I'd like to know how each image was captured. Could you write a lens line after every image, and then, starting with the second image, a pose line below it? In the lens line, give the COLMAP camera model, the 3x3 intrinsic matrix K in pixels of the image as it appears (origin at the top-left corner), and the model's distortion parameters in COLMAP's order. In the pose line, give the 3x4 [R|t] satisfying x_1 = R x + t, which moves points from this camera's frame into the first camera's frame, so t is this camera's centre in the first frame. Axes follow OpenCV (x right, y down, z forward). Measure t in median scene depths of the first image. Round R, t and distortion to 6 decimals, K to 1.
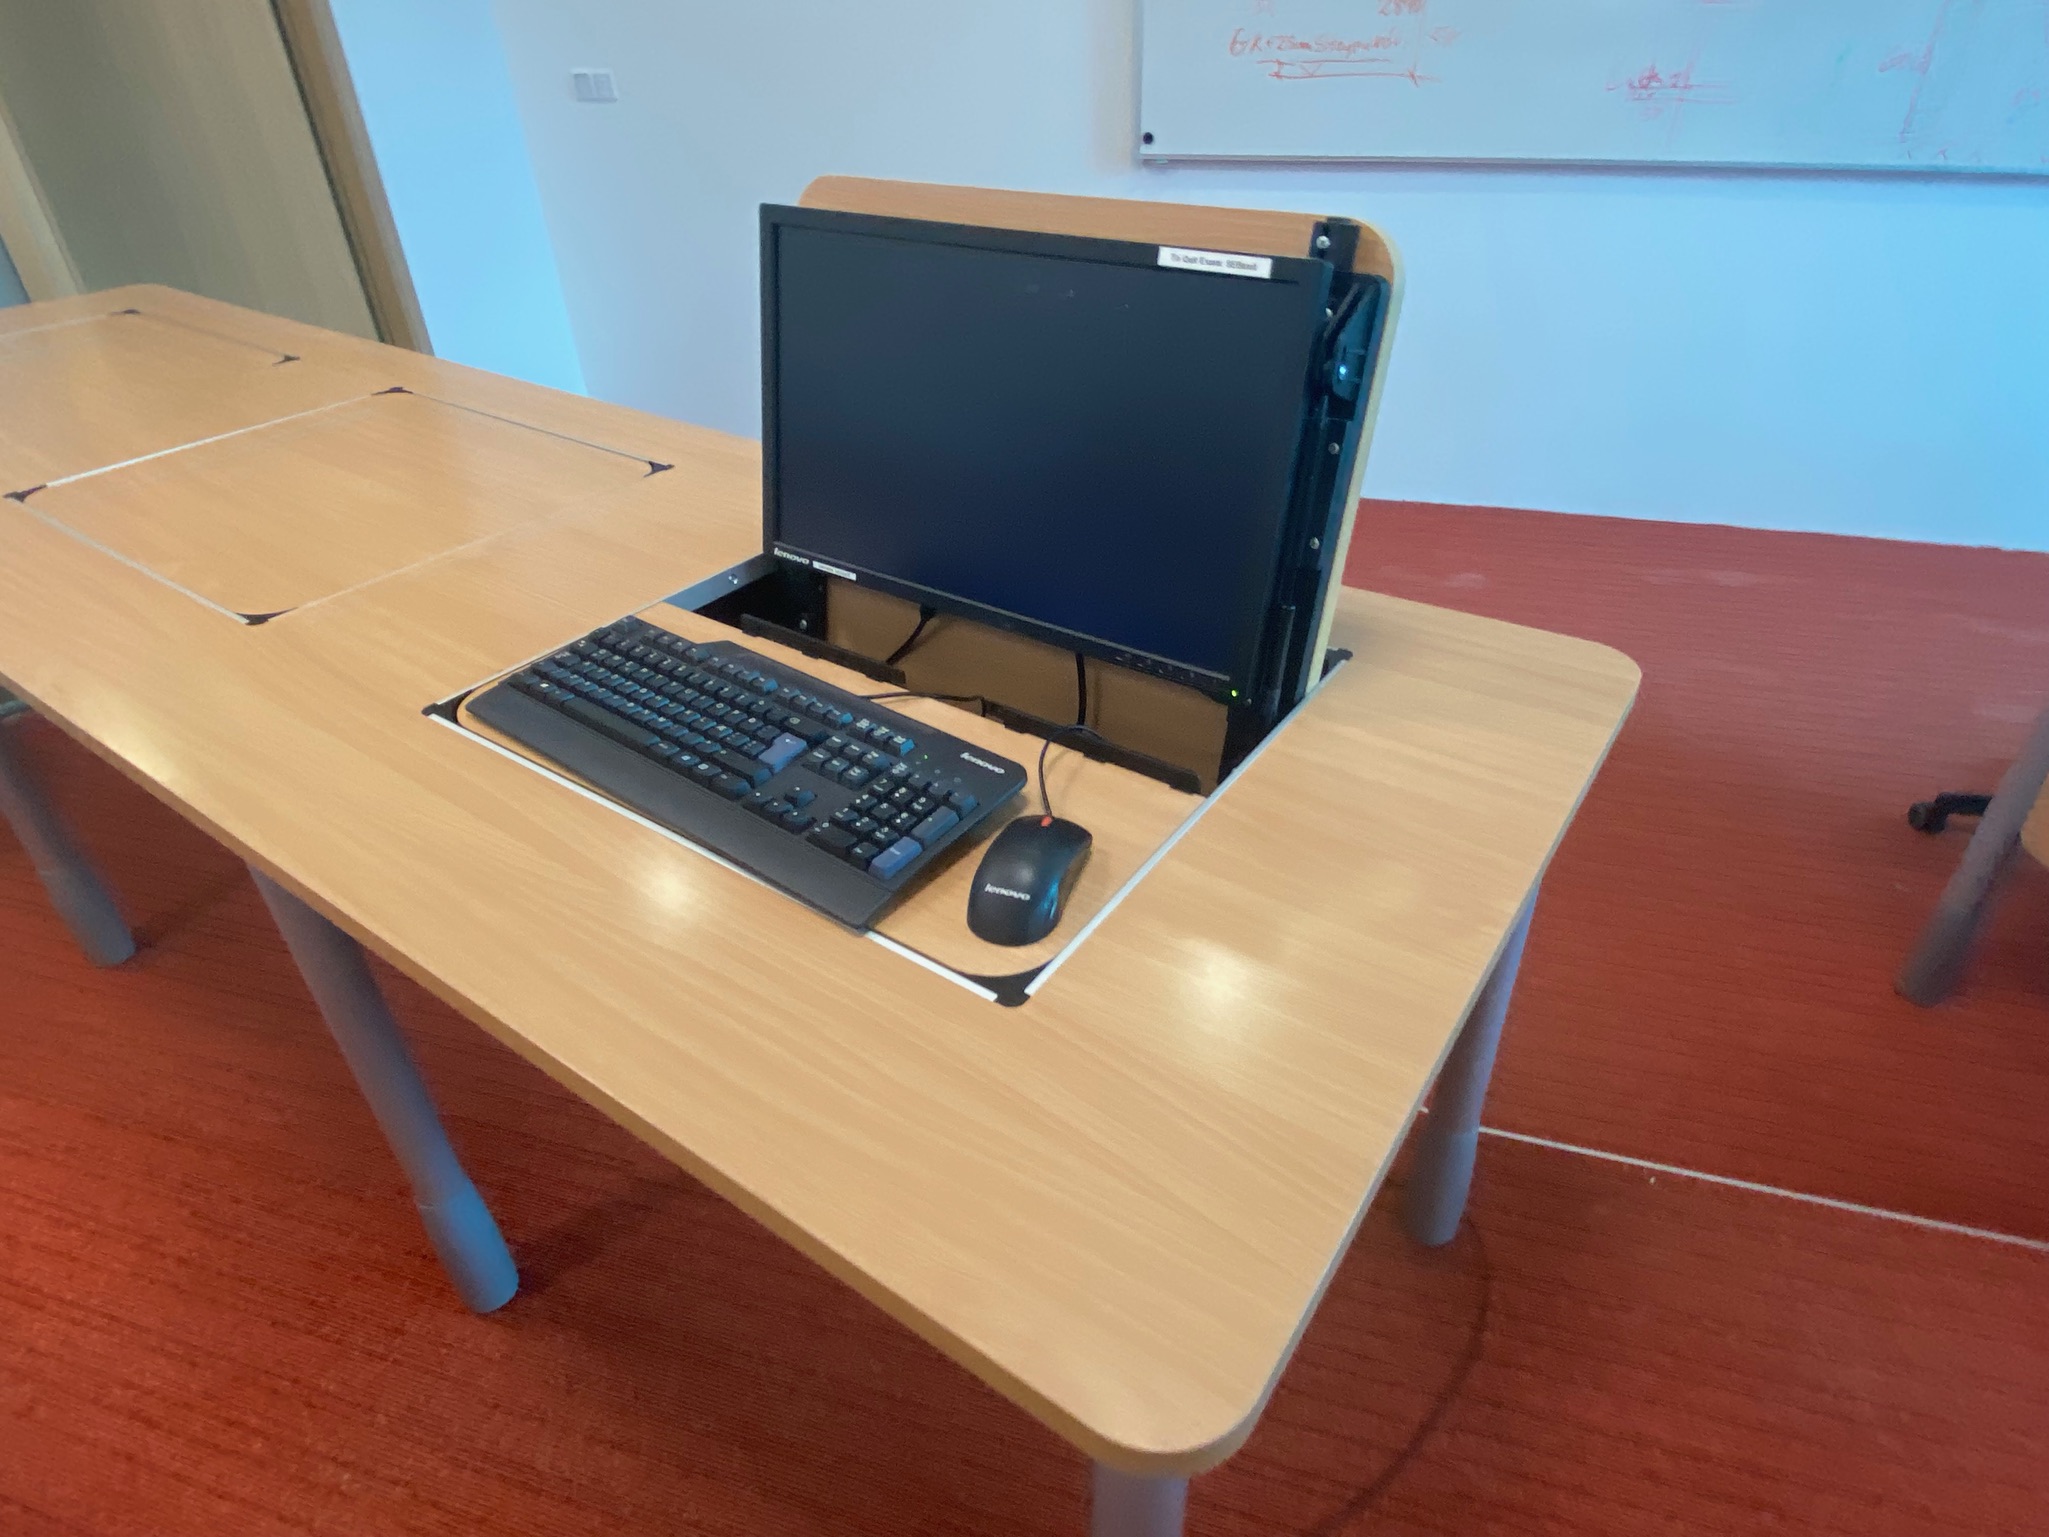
lens RADIAL K [[1185.7, 0, 1026.6], [0, 1185.7, 761.6], [0, 0, 1]] dist [0.004689, -0.017862]
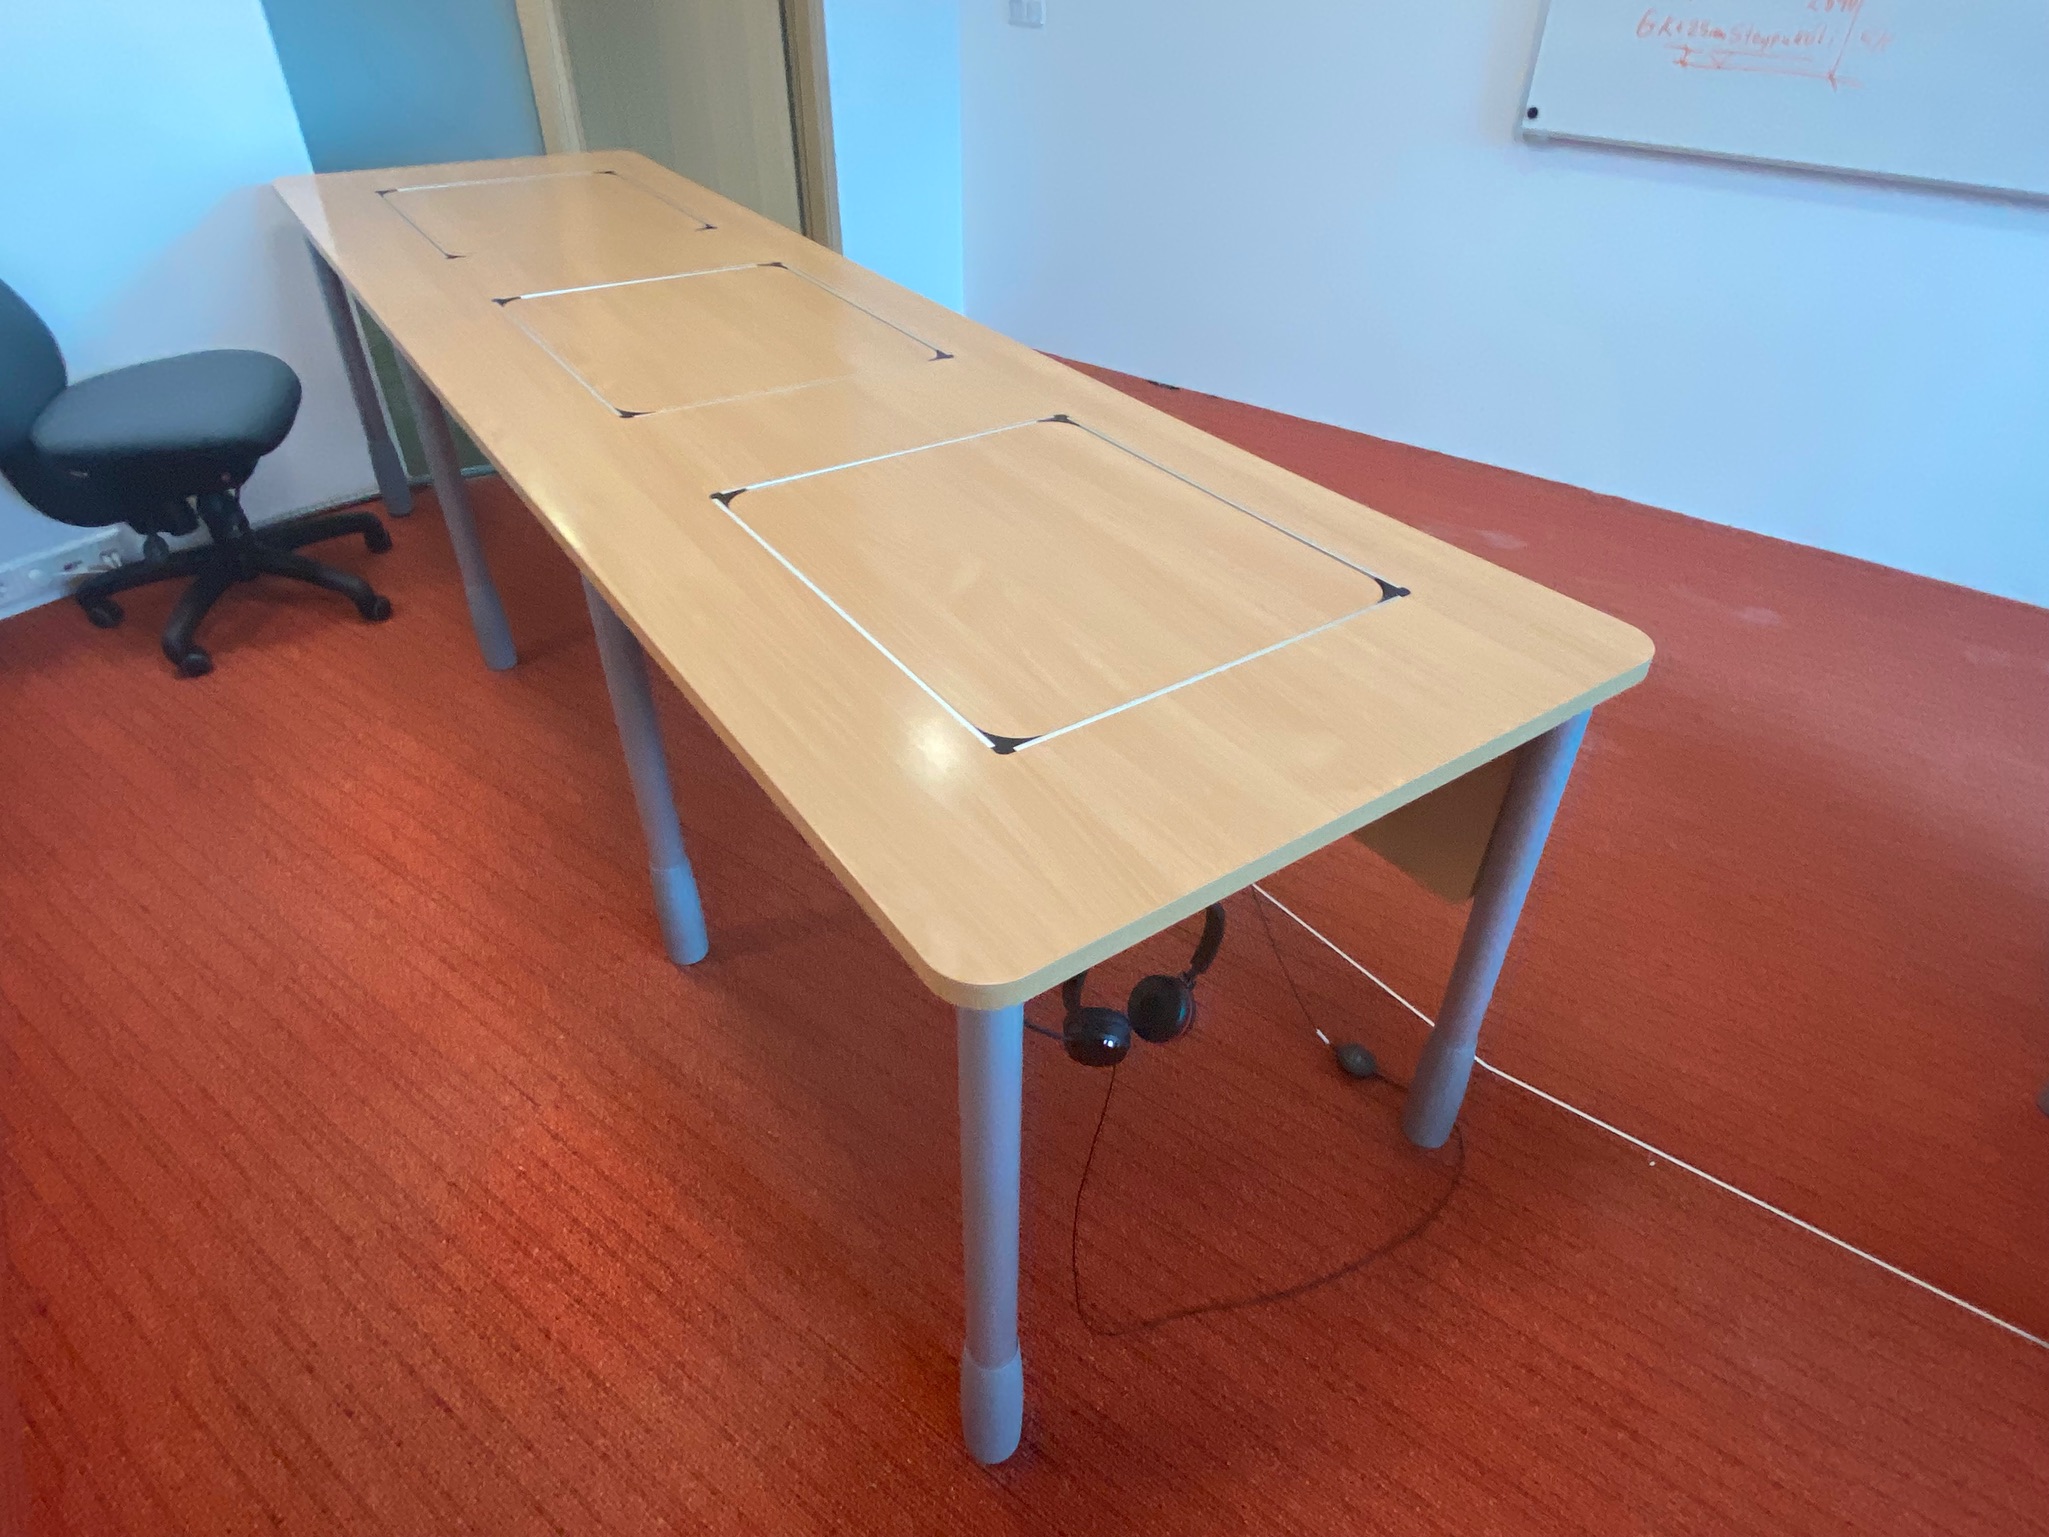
lens RADIAL K [[1170.5, 0, 1024.5], [0, 1170.5, 768.5], [0, 0, 1]] dist [0.019791, -0.024158]
pose [[0.939490, 0.238947, -0.245485, 0.201289], [-0.225363, 0.970781, 0.082442, 0.057551], [0.258012, -0.022131, 0.965888, -0.193427]]
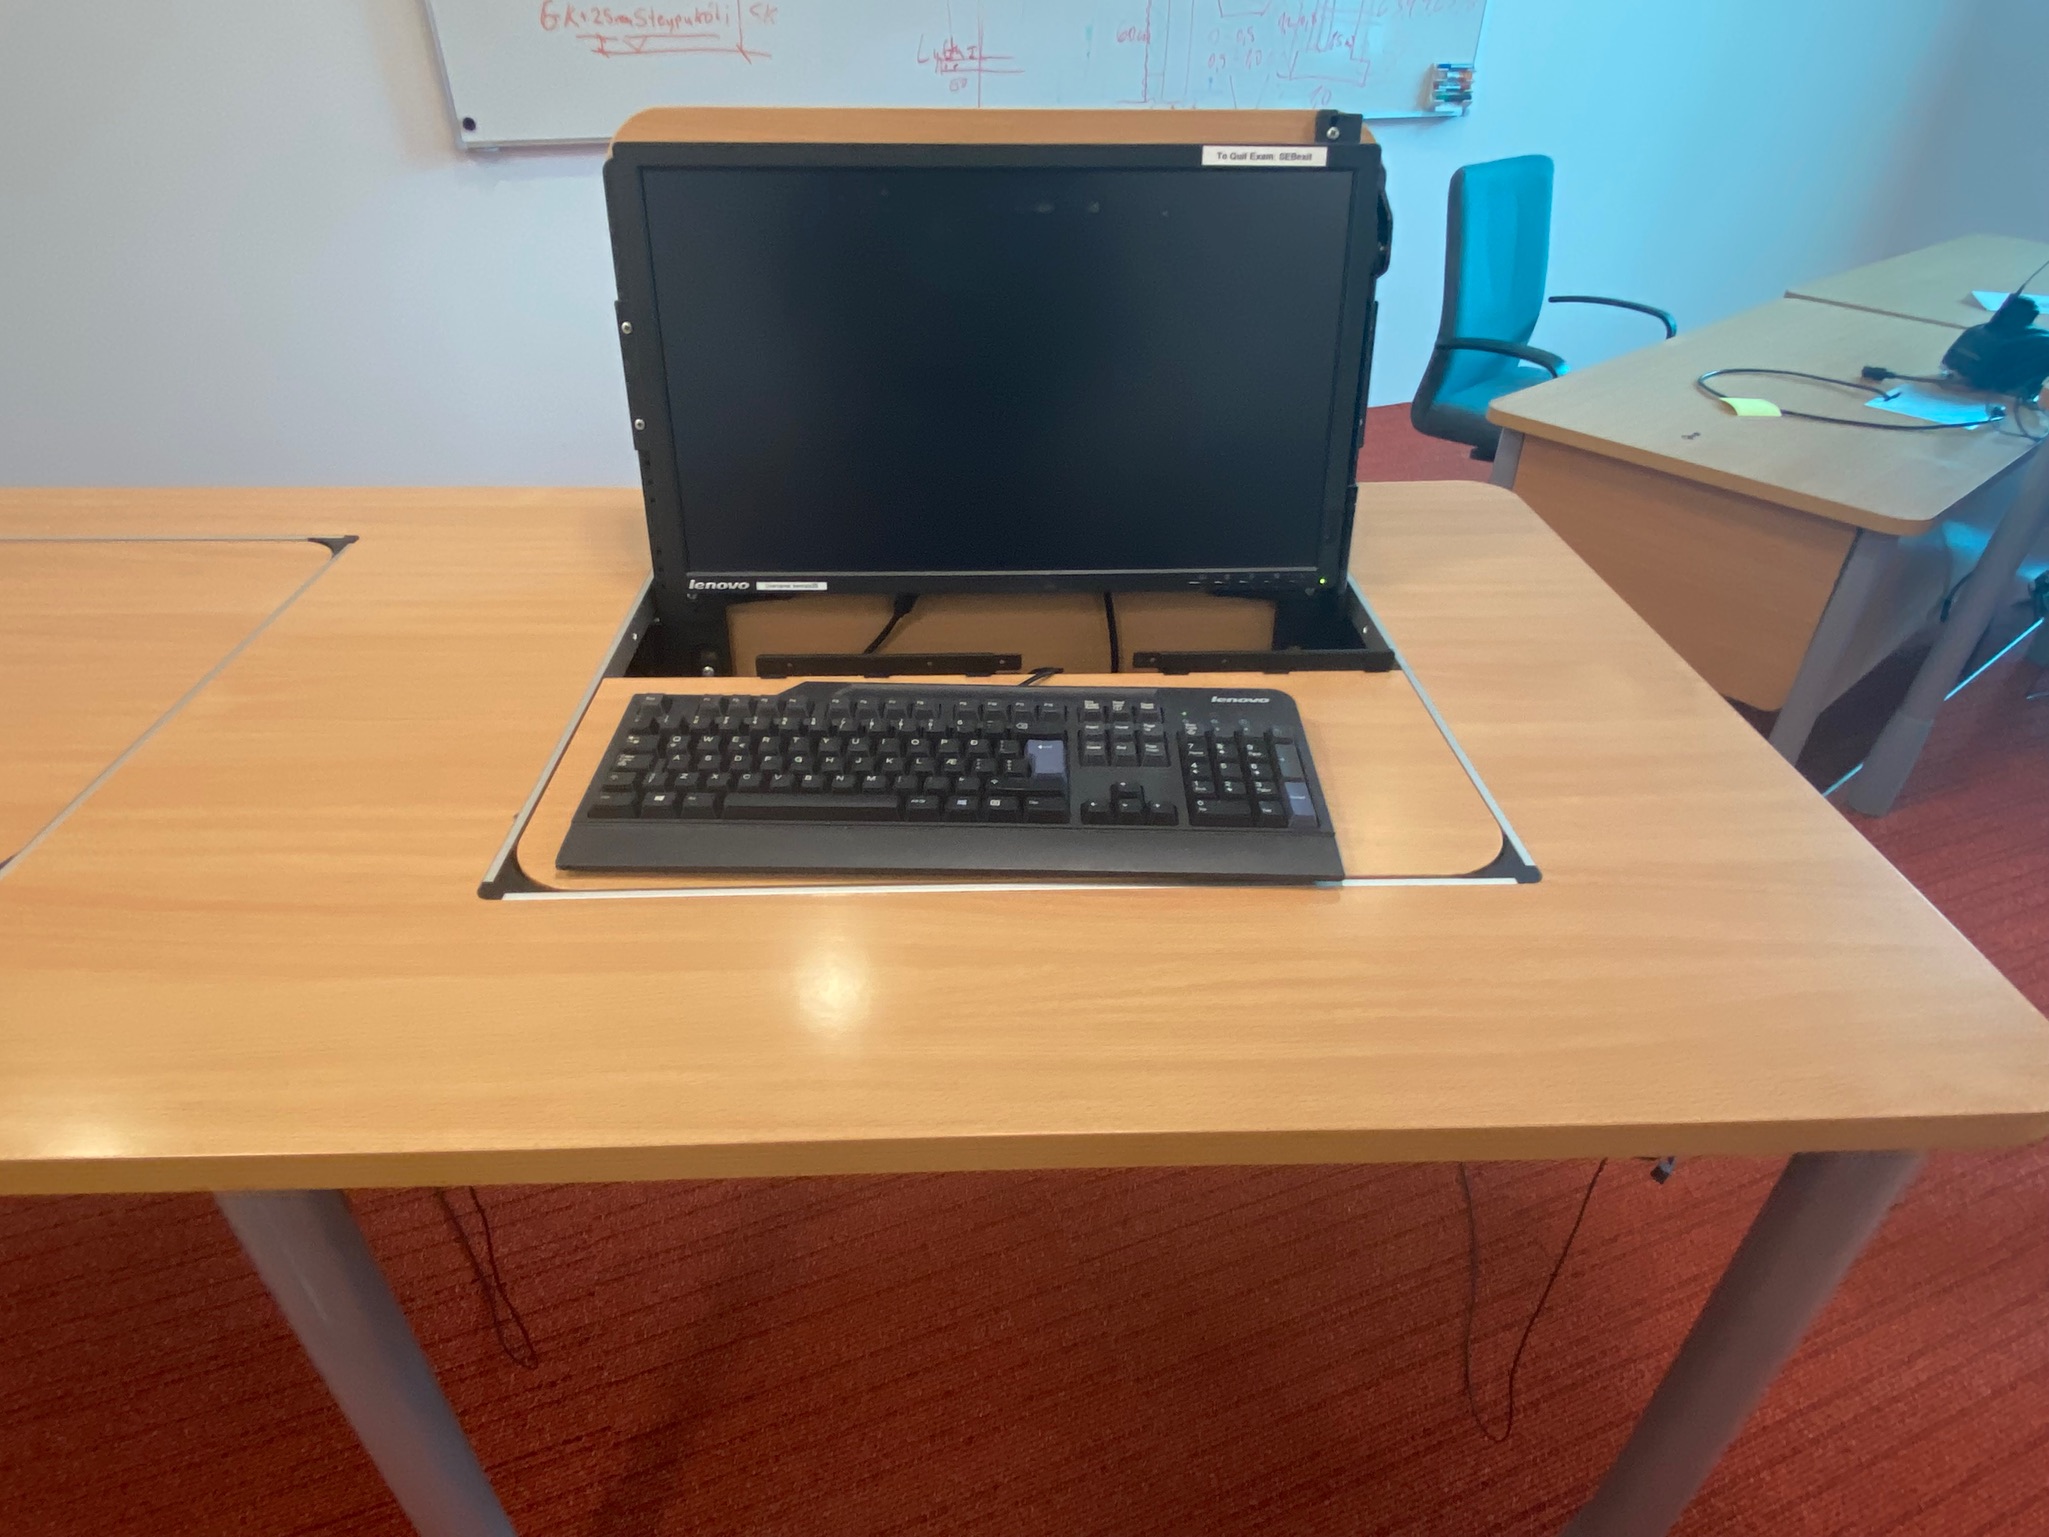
lens RADIAL K [[1170.5, 0, 1024.5], [0, 1170.5, 768.5], [0, 0, 1]] dist [0.019791, -0.024158]
pose [[0.793628, -0.316044, 0.519876, -0.466203], [0.314381, 0.944600, 0.094319, -0.061596], [-0.520884, 0.088585, 0.849019, 0.211124]]
